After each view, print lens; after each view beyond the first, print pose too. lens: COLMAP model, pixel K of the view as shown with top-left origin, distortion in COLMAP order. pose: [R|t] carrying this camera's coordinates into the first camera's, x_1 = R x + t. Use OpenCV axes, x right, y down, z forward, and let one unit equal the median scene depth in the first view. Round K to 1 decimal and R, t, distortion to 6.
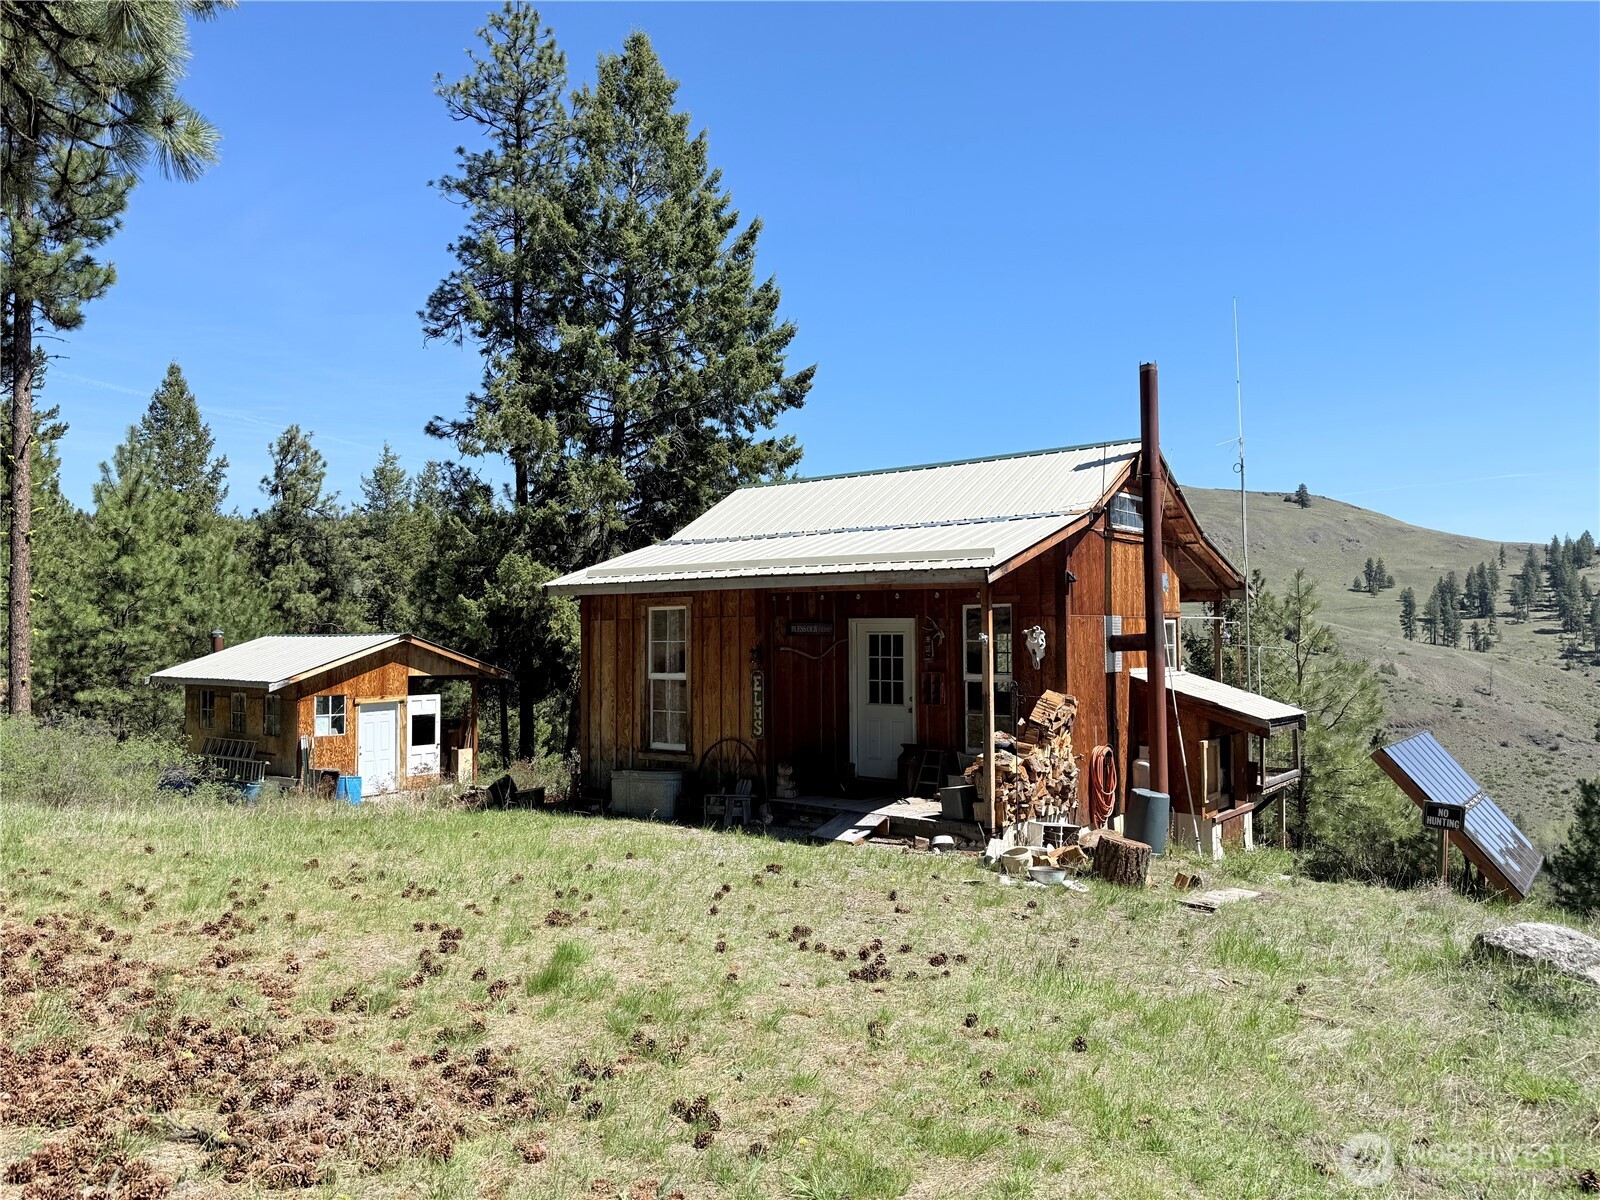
lens RADIAL K [[1108.4, 0, 809.1], [0, 1108.4, 598.7], [0, 0, 1]] dist [0.070312, -0.081900]
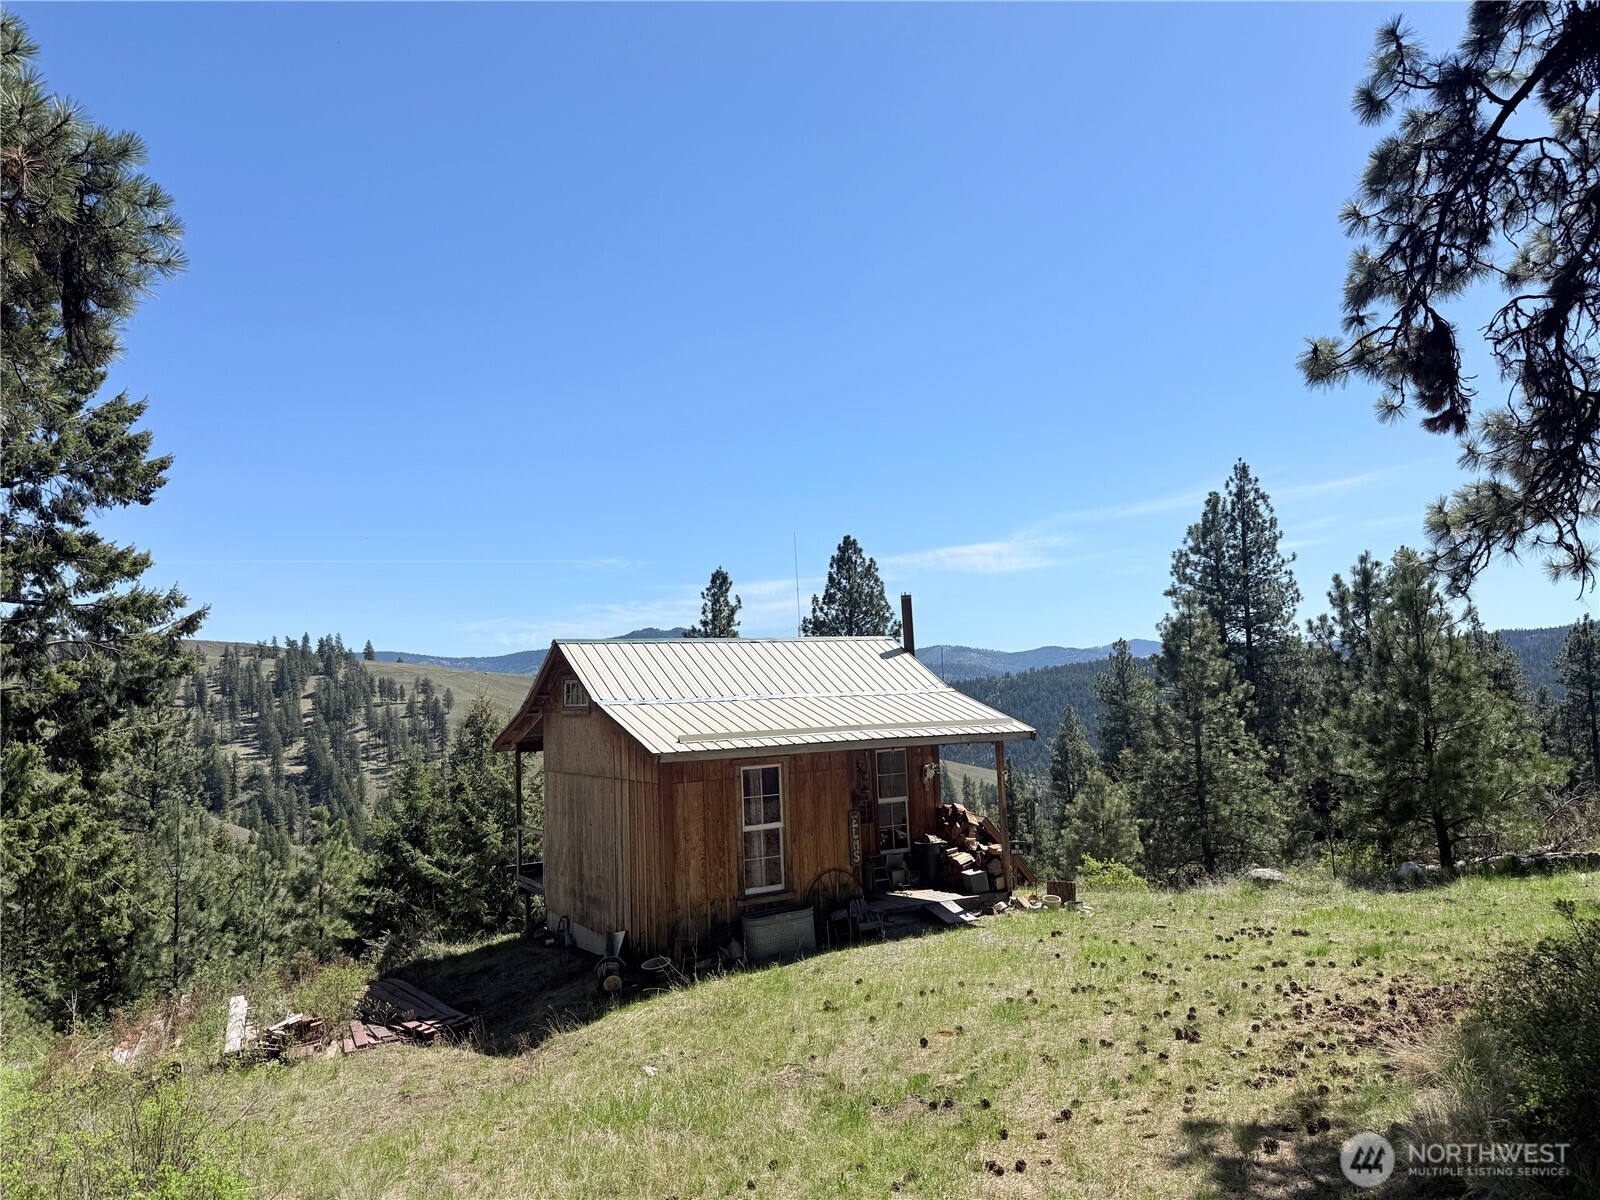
lens RADIAL K [[1108.4, 0, 790.0], [0, 1108.4, 601.8], [0, 0, 1]] dist [0.070312, -0.081900]
pose [[0.387602, 0.066881, 0.919397, -0.729444], [0.005511, 0.997179, -0.074862, -0.047040], [-0.921810, 0.034084, 0.386140, 0.318034]]
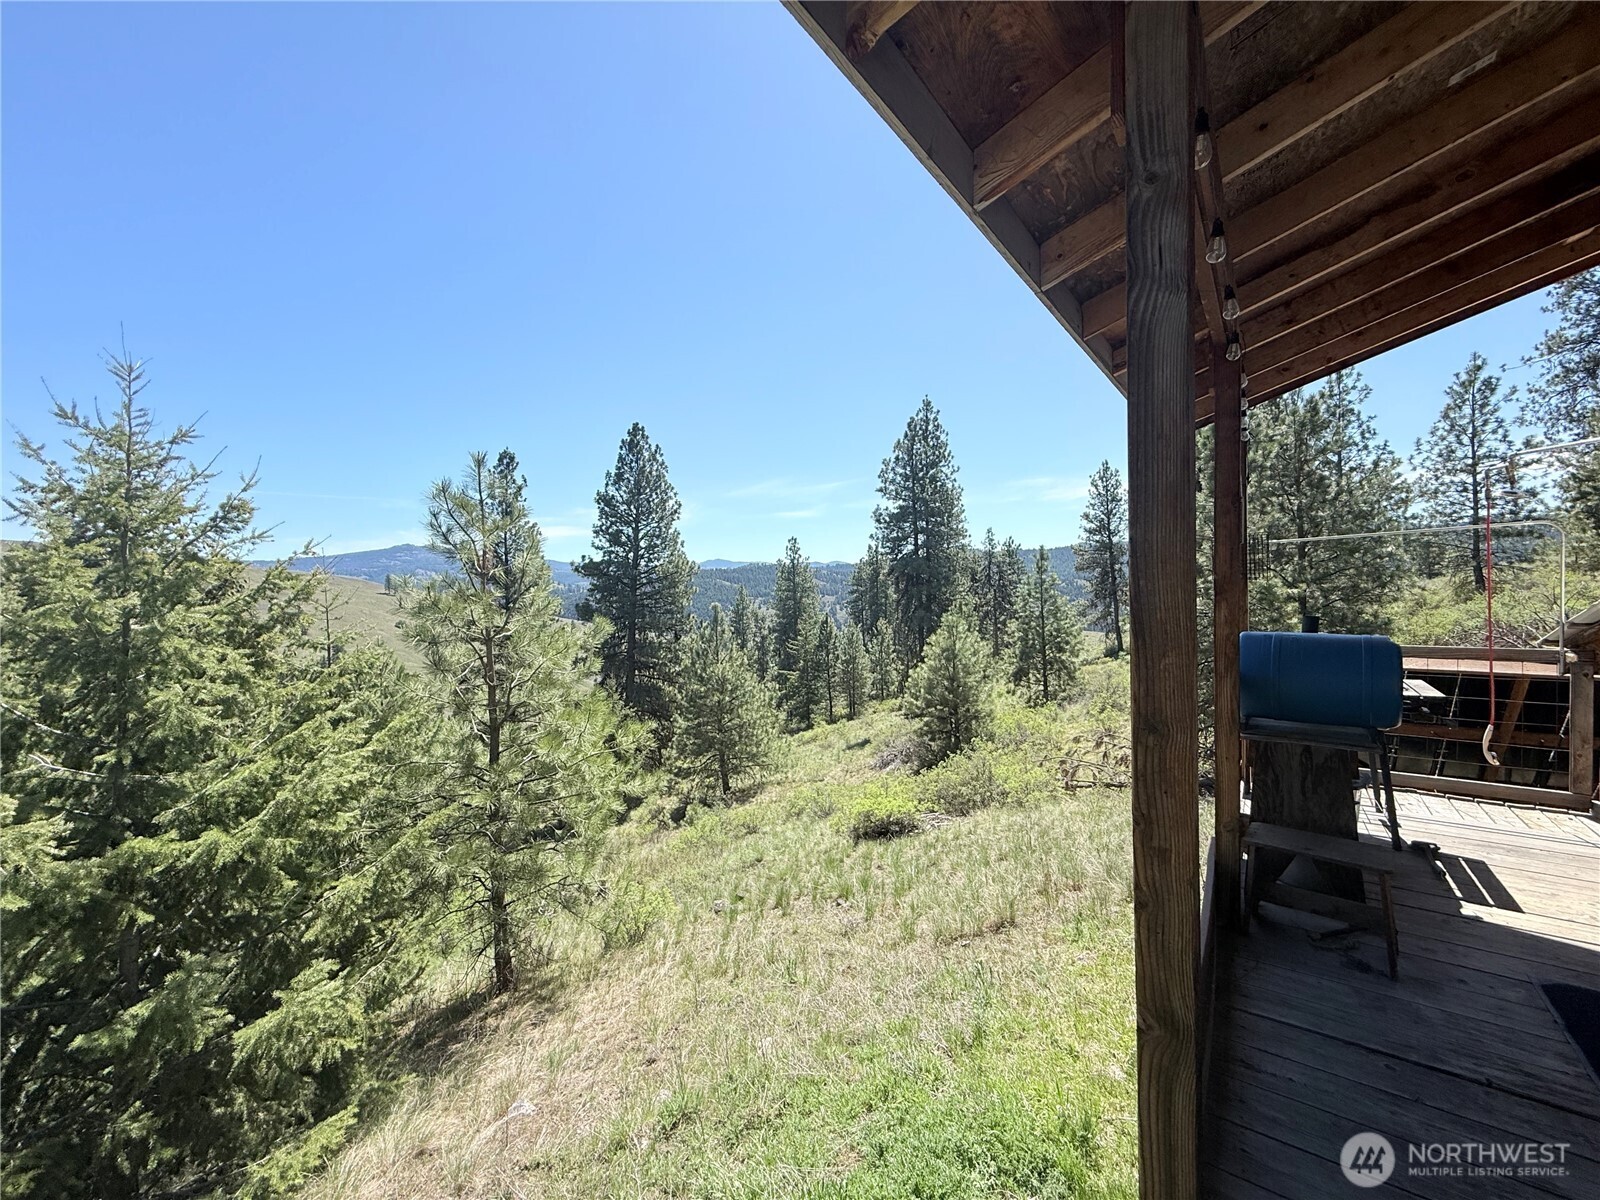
lens RADIAL K [[633.6, 0, 796.6], [0, 633.6, 594.1], [0, 0, 1]] dist [-0.003705, 0.000556]
pose [[-0.027039, -0.016908, 0.999491, 0.088424], [-0.003357, 0.999853, 0.016823, 0.046110], [-0.999629, -0.002900, -0.027091, 0.877180]]
